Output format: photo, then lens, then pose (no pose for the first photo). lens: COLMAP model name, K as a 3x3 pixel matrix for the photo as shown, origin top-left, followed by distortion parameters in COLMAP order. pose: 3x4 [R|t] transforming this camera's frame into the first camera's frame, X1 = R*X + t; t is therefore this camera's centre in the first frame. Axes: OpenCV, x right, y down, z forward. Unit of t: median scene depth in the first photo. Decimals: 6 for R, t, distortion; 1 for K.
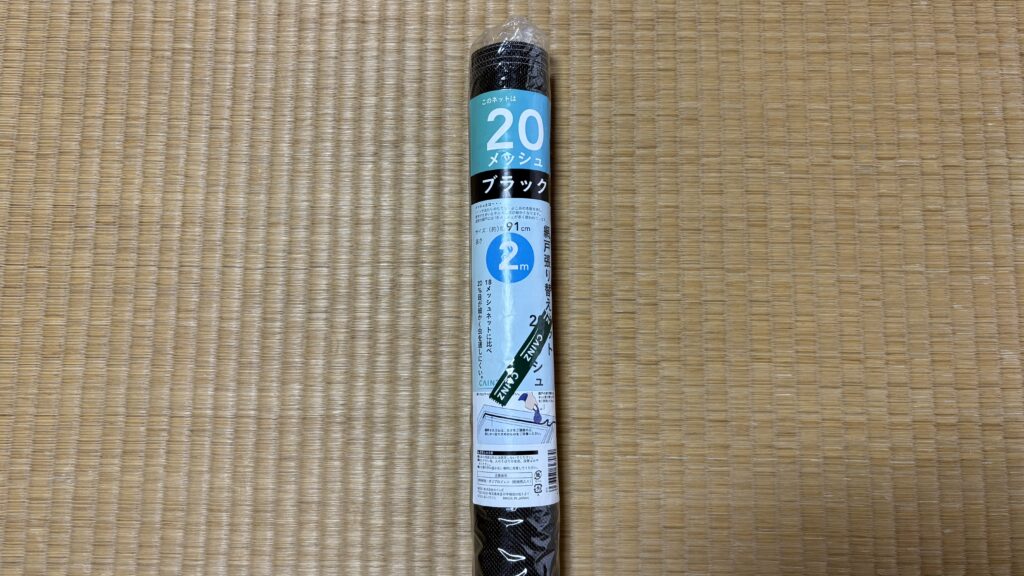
lens RADIAL K [[822.2, 0, 512.0], [0, 822.2, 288.0], [0, 0, 1]] dist [0.006681, -0.001368]
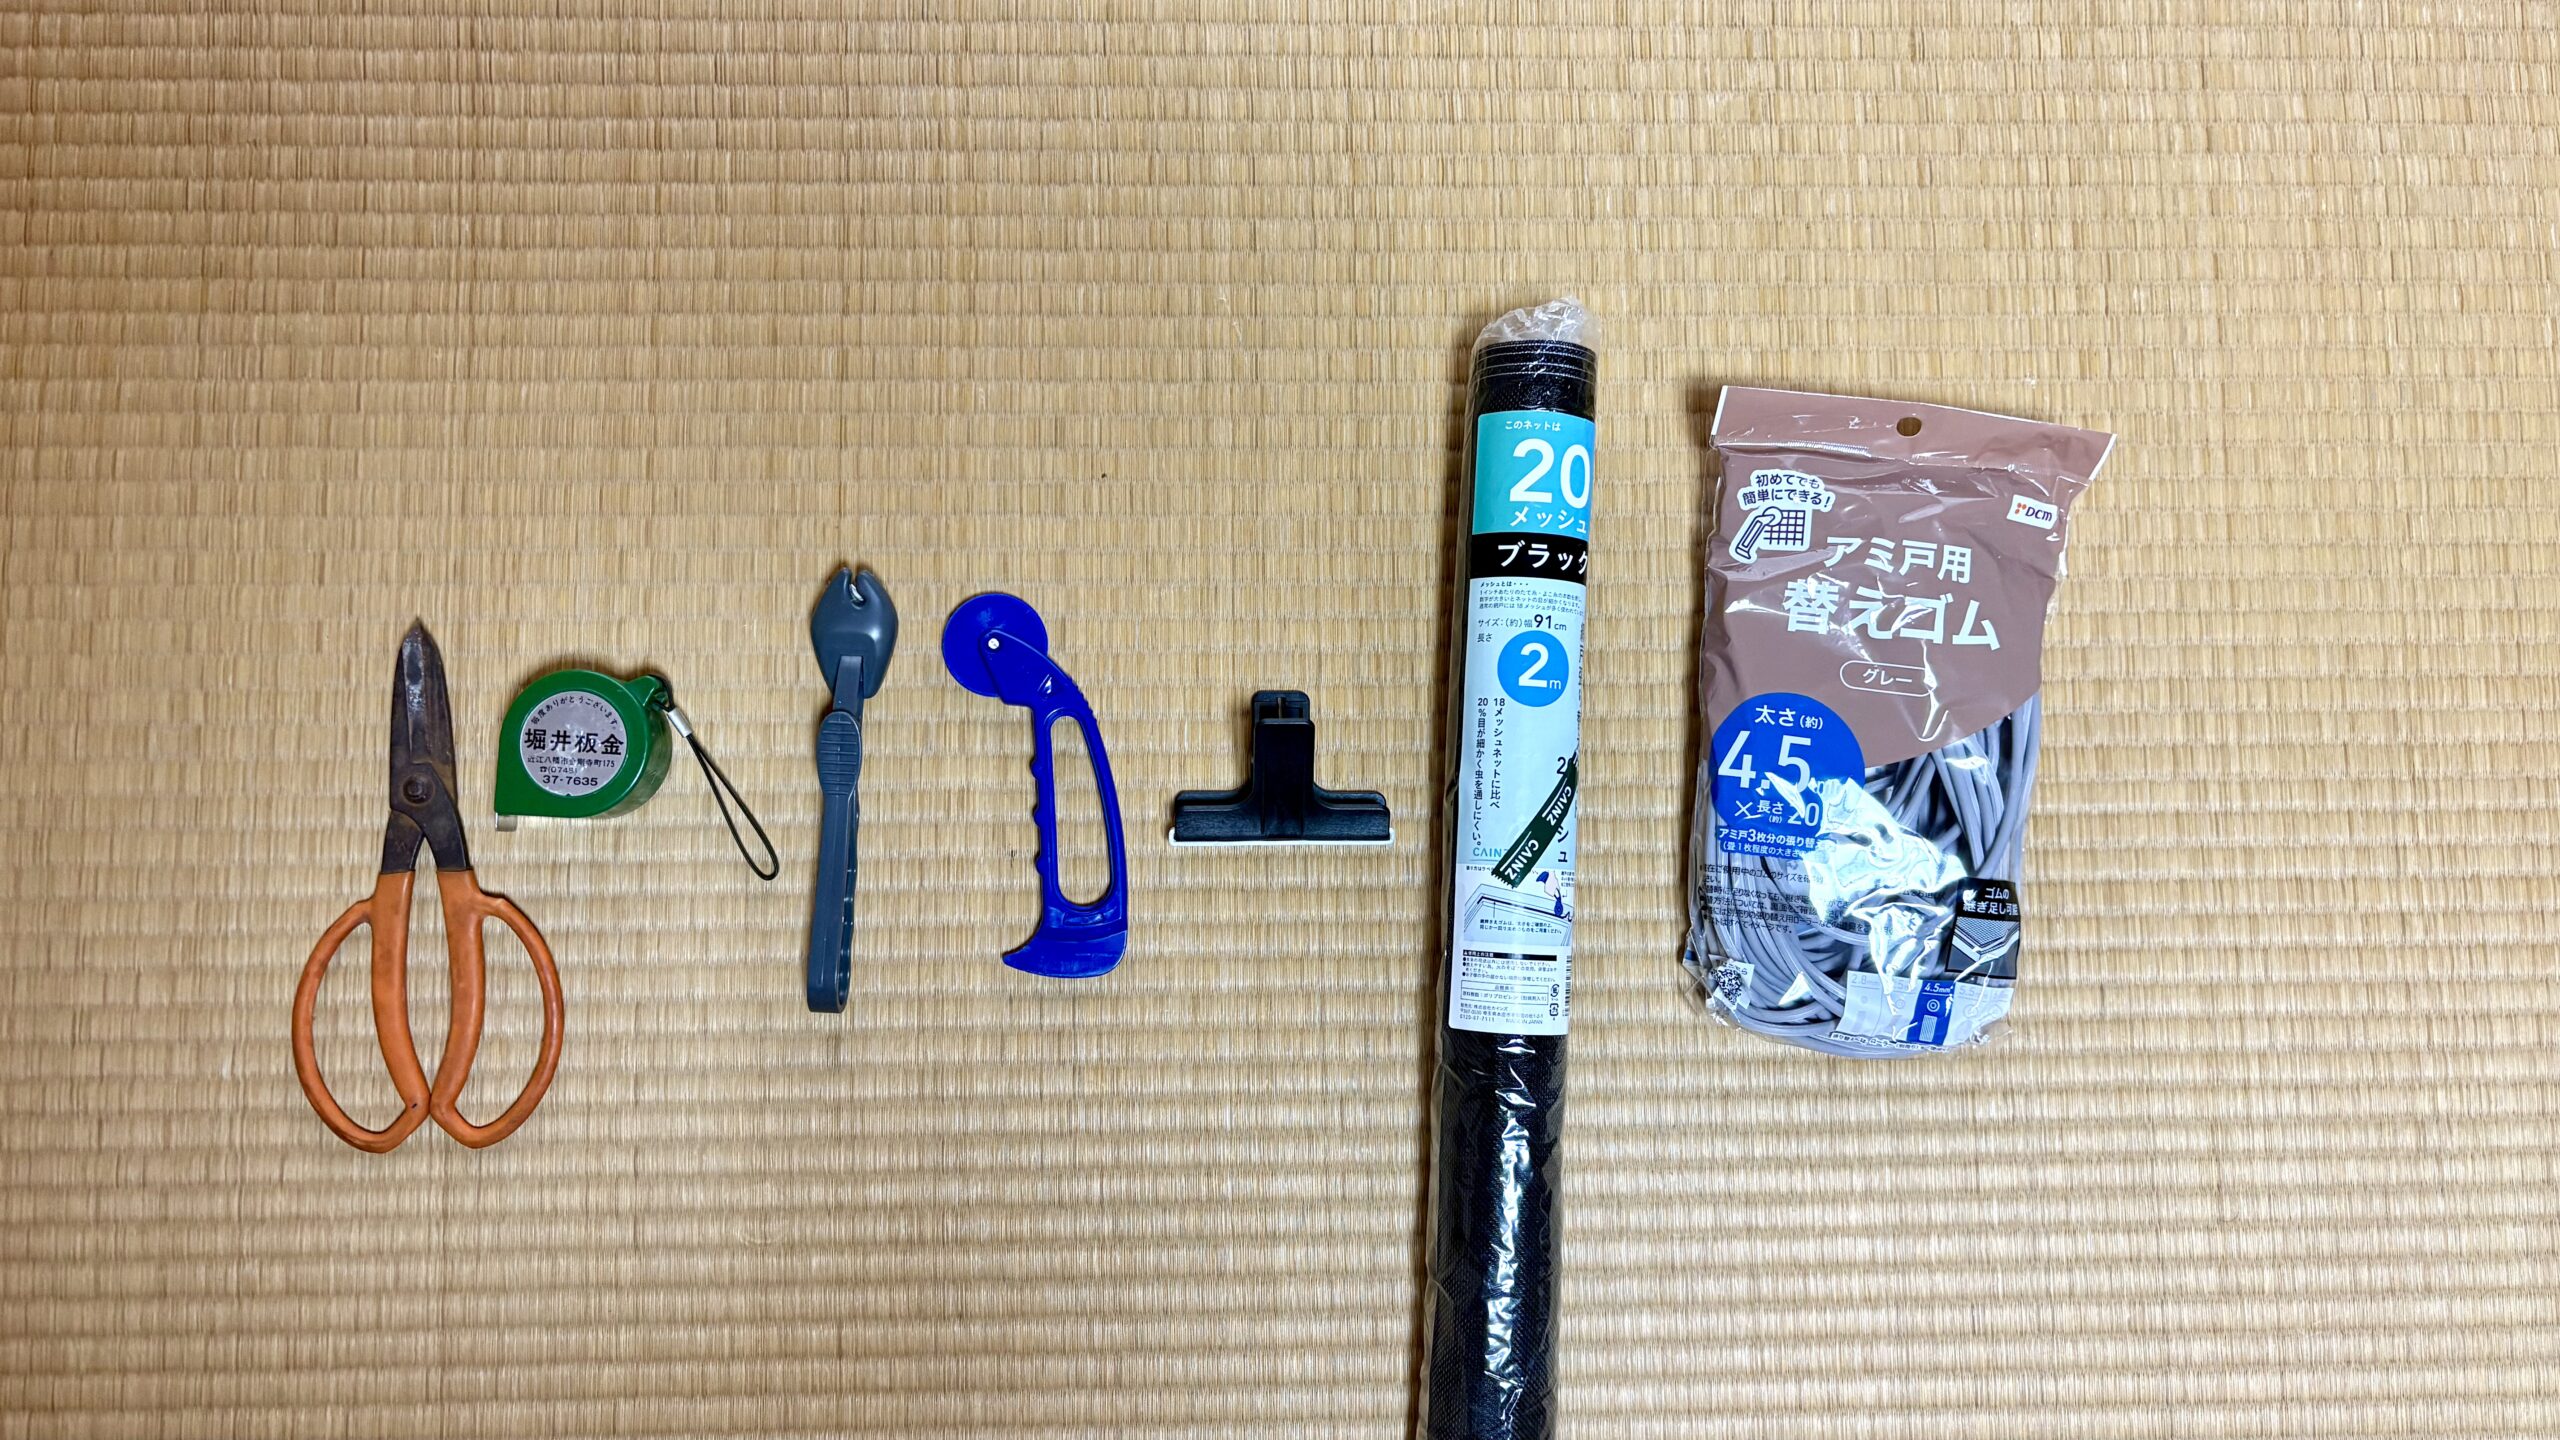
lens RADIAL K [[2055.4, 0, 1280.0], [0, 2055.4, 720.0], [0, 0, 1]] dist [0.006681, -0.001368]
pose [[-0.019722, -0.991555, 0.128177, -0.019850], [0.986997, 0.001146, 0.160734, -1.261619], [-0.159523, 0.129680, 0.978640, -0.419700]]
